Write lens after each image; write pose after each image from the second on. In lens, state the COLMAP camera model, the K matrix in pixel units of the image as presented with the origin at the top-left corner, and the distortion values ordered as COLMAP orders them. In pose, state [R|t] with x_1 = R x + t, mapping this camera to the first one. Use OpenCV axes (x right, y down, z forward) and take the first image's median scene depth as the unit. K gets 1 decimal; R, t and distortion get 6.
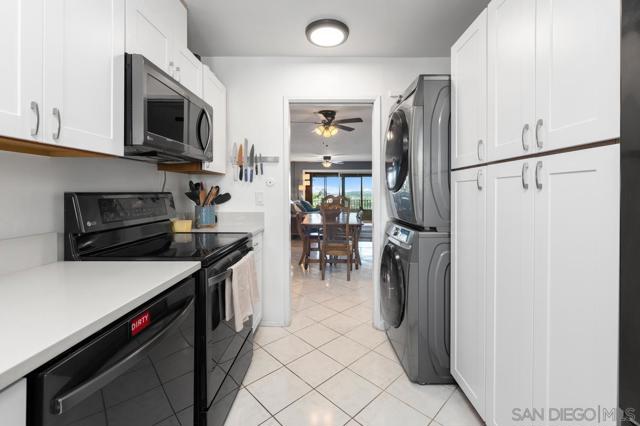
lens RADIAL K [[281.4, 0, 320.7], [0, 281.4, 194.0], [0, 0, 1]] dist [-0.000638, -0.000047]
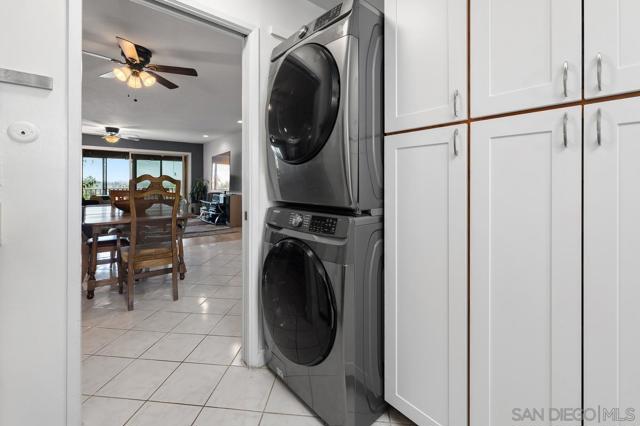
lens RADIAL K [[274.2, 0, 319.0], [0, 274.2, 182.6], [0, 0, 1]] dist [0.001899, 0.000115]
pose [[0.756649, 0.003341, 0.653813, -0.114537], [0.000691, 0.999982, -0.005910, 0.036489], [-0.653821, 0.004923, 0.756633, 0.388591]]
